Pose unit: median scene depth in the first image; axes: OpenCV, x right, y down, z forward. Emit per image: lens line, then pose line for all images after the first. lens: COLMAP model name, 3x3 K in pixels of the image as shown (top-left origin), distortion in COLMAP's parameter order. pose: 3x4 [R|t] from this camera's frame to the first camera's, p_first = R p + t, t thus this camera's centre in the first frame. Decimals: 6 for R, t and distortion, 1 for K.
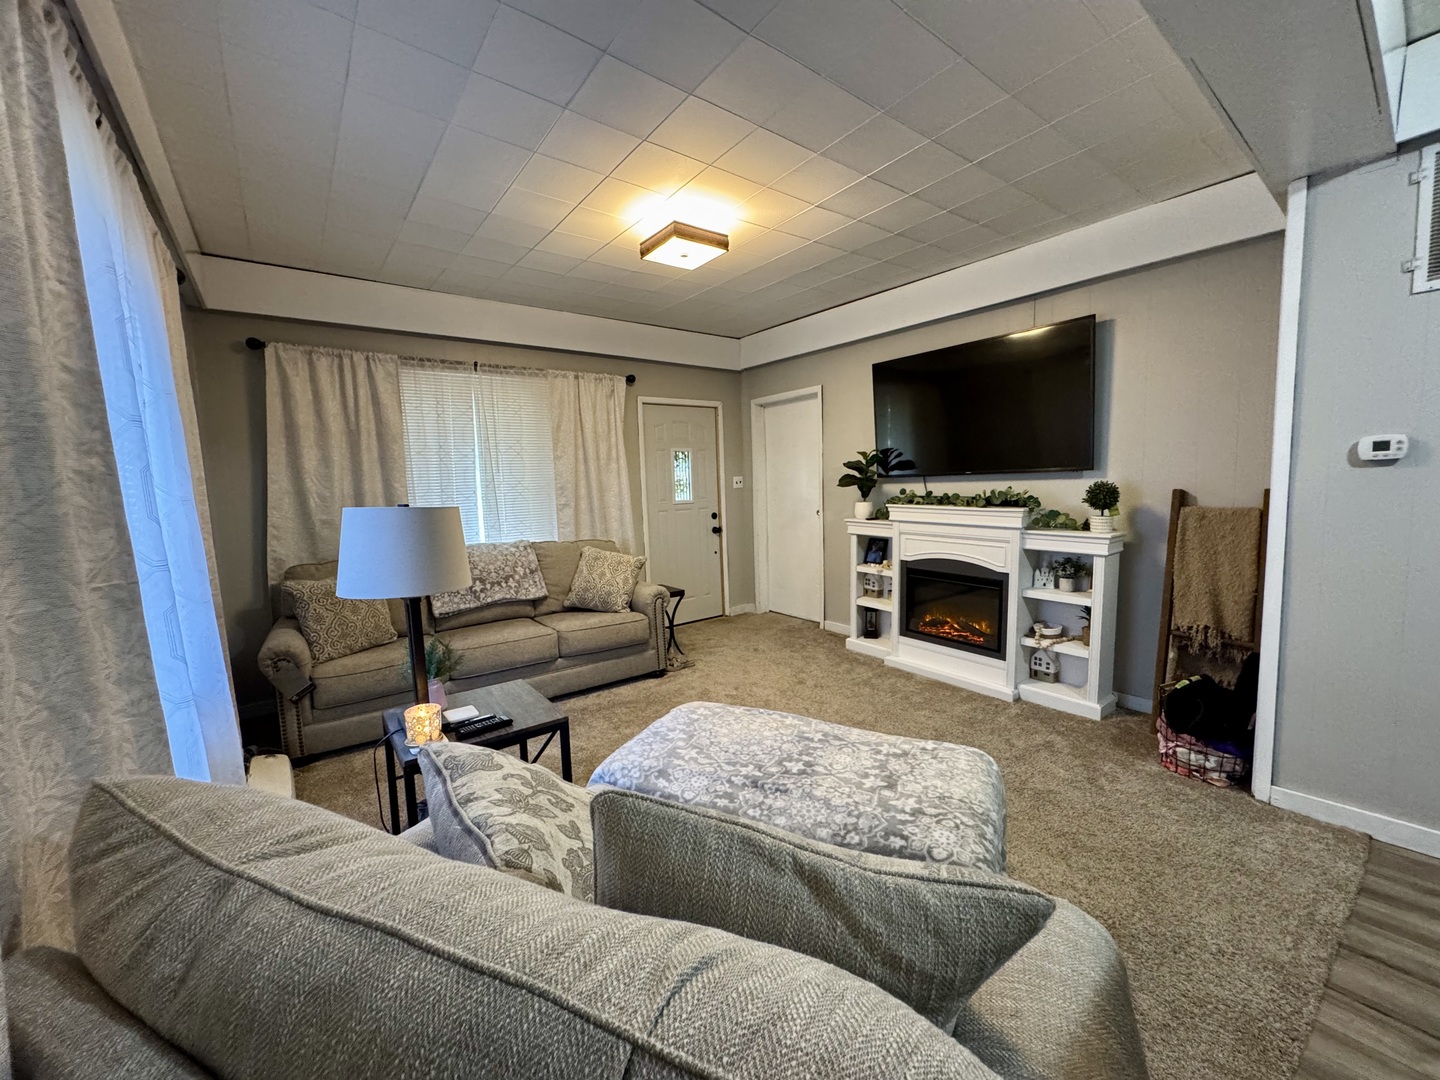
lens RADIAL K [[573.3, 0, 720.0], [0, 573.3, 540.0], [0, 0, 1]] dist [0.000134, -0.000121]
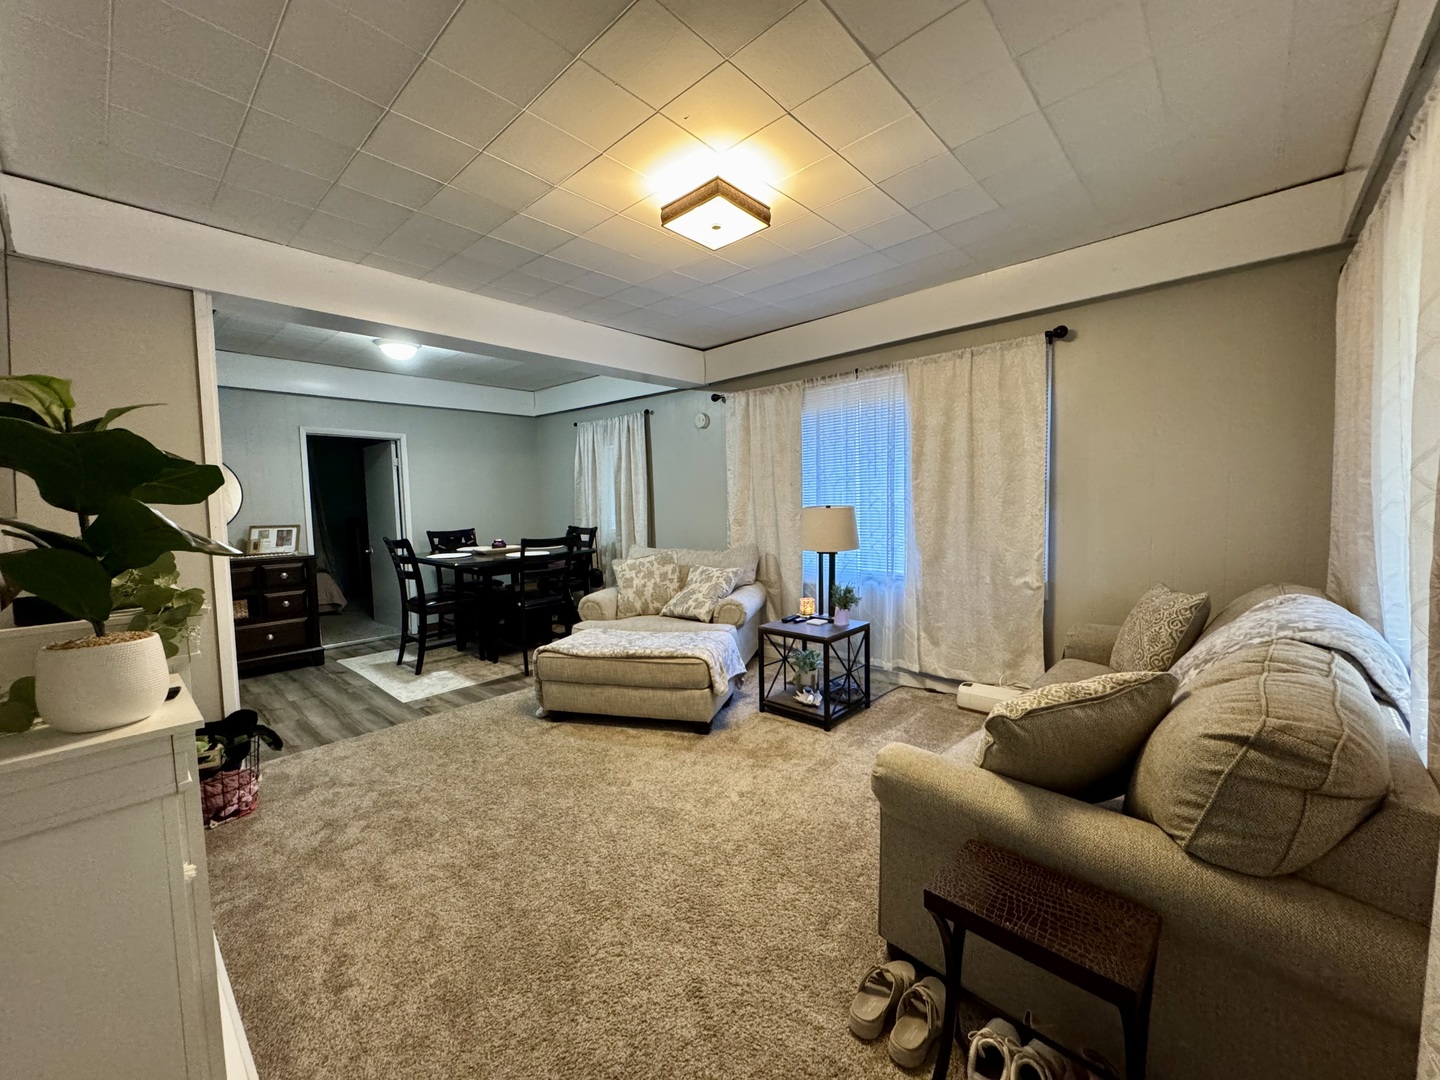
lens RADIAL K [[573.5, 0, 717.4], [0, 573.5, 541.9], [0, 0, 1]] dist [0.001409, 0.000106]
pose [[-0.983067, 0.068585, -0.169930, 0.093573], [0.038182, 0.983629, 0.176115, -0.165142], [0.179227, 0.166644, -0.969591, 1.593334]]
